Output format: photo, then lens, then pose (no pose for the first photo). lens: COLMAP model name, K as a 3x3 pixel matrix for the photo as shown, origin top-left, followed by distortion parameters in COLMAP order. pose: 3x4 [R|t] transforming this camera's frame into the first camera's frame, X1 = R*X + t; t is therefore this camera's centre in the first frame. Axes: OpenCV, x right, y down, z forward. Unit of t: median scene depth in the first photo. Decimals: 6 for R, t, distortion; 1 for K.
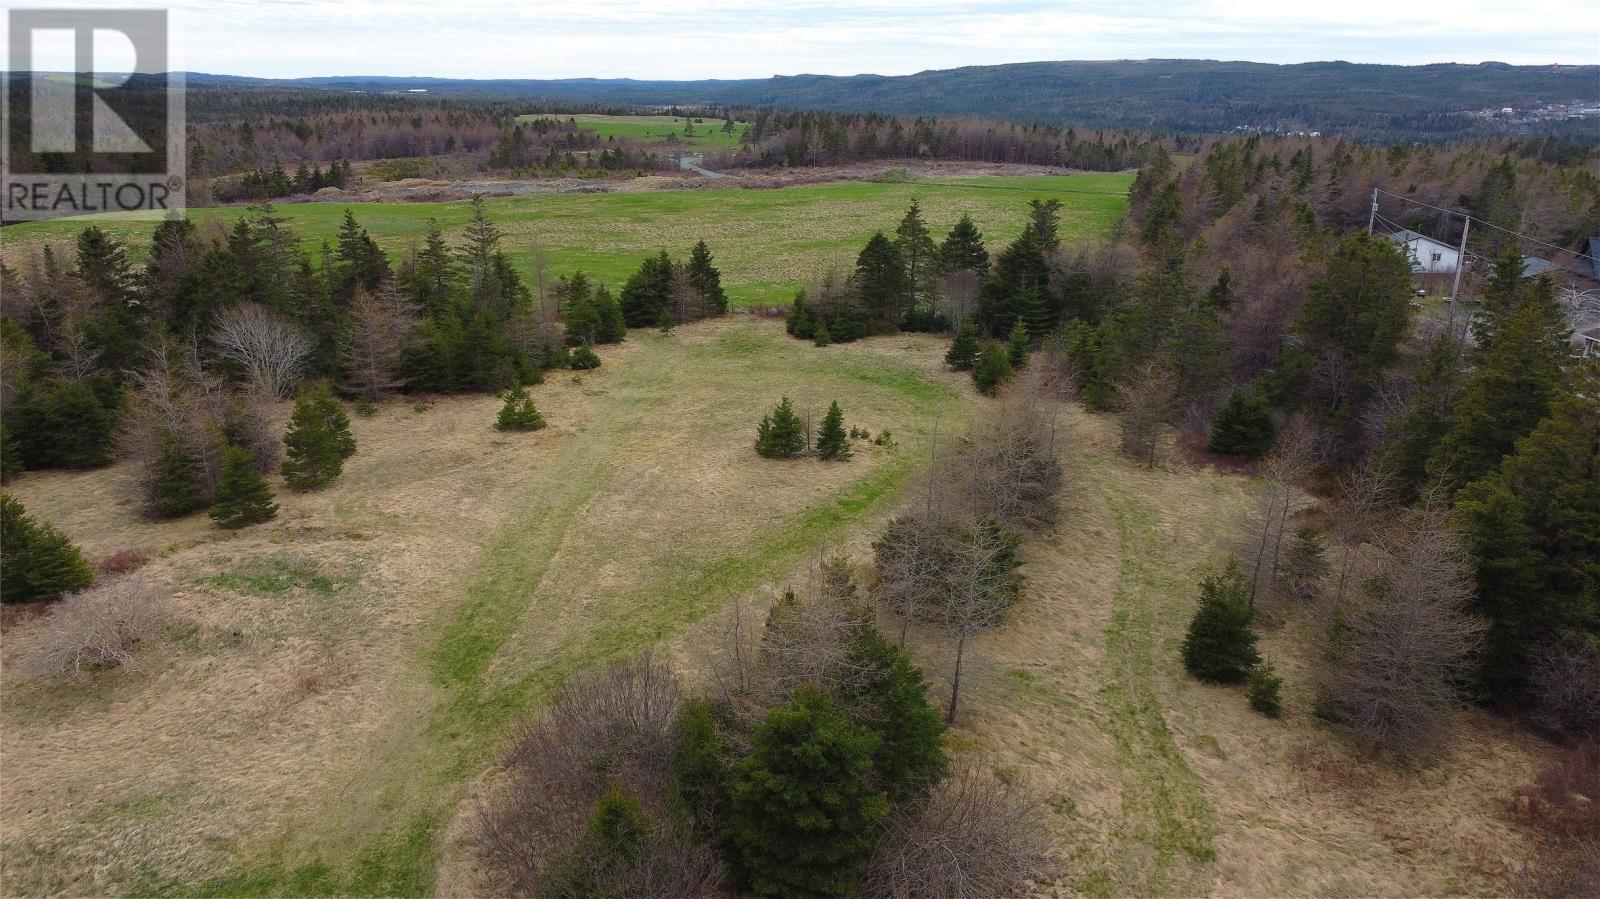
lens RADIAL K [[1210.9, 0, 796.8], [0, 1210.9, 455.4], [0, 0, 1]] dist [0.004369, -0.007315]
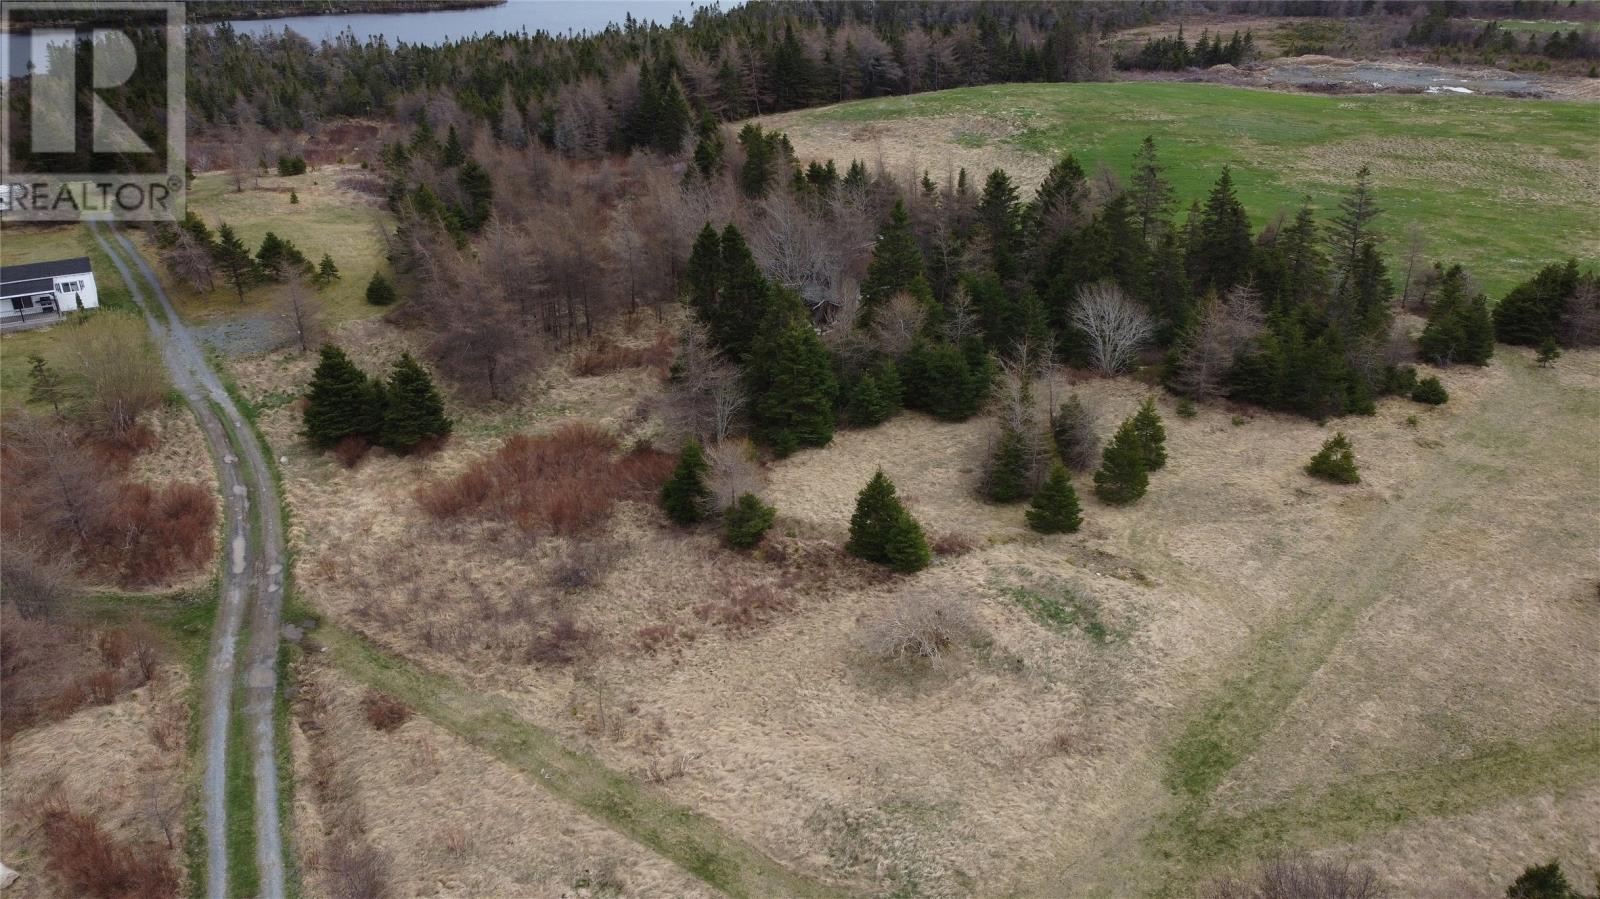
lens RADIAL K [[1210.9, 0, 790.0], [0, 1210.9, 470.5], [0, 0, 1]] dist [0.004369, -0.007315]
pose [[0.770485, 0.277727, -0.573778, -0.005646], [-0.191731, 0.959389, 0.206913, -0.162156], [0.607941, -0.049412, 0.792443, -0.044954]]
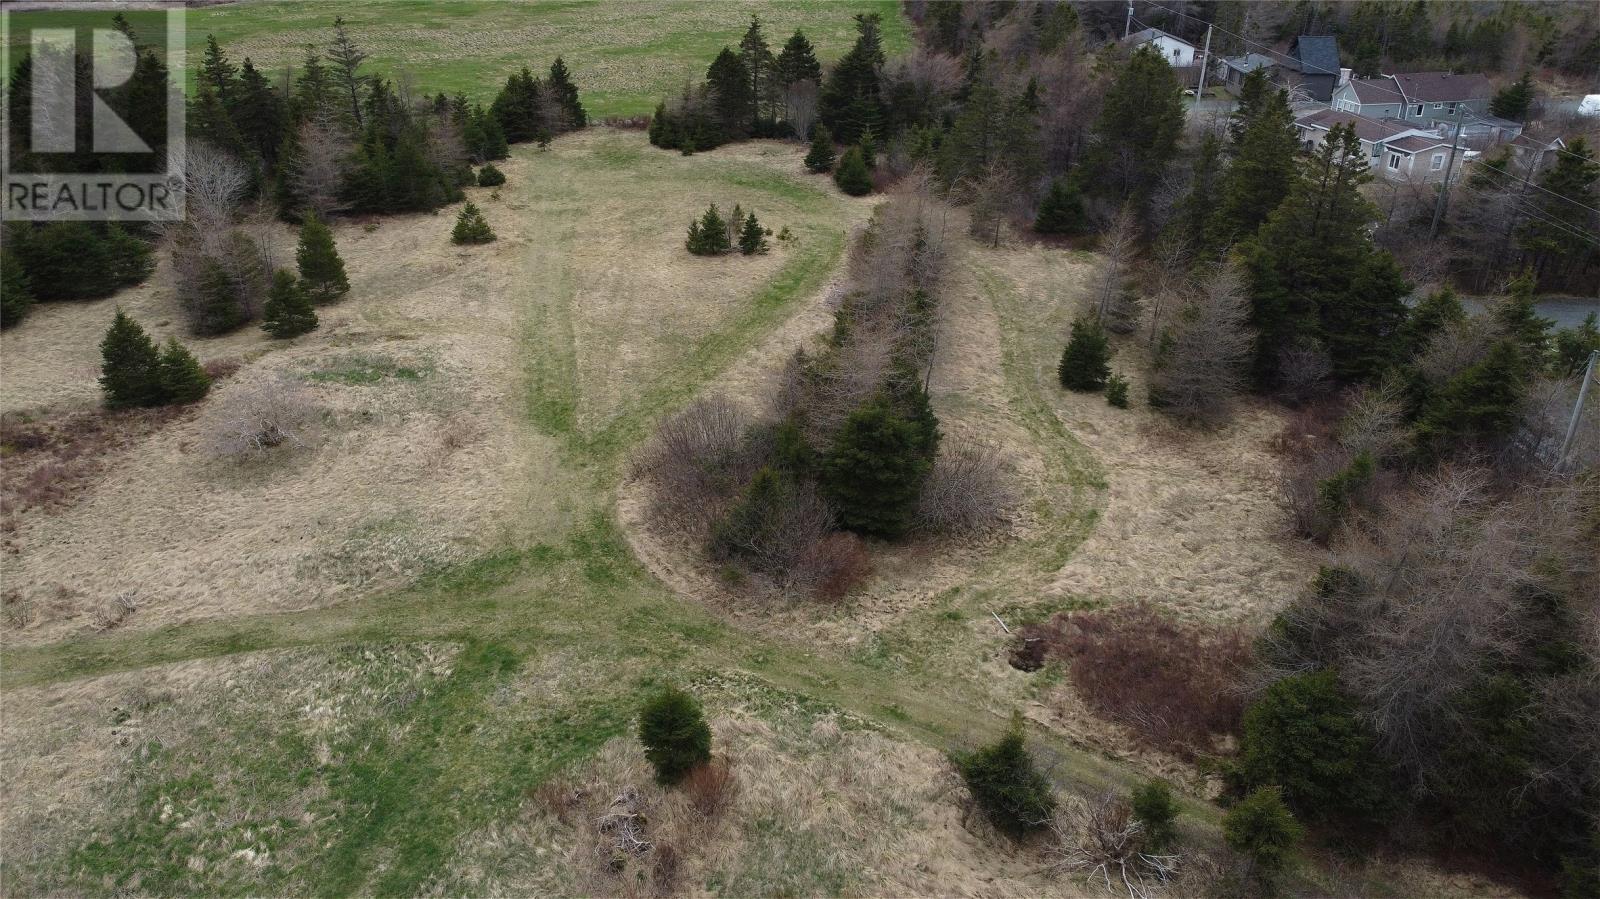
lens RADIAL K [[1210.9, 0, 796.8], [0, 1210.9, 455.1], [0, 0, 1]] dist [0.004369, -0.007315]
pose [[0.977633, -0.085795, 0.192023, -0.184955], [0.053094, 0.984118, 0.169389, -0.001476], [-0.203506, -0.155405, 0.966662, -0.235716]]
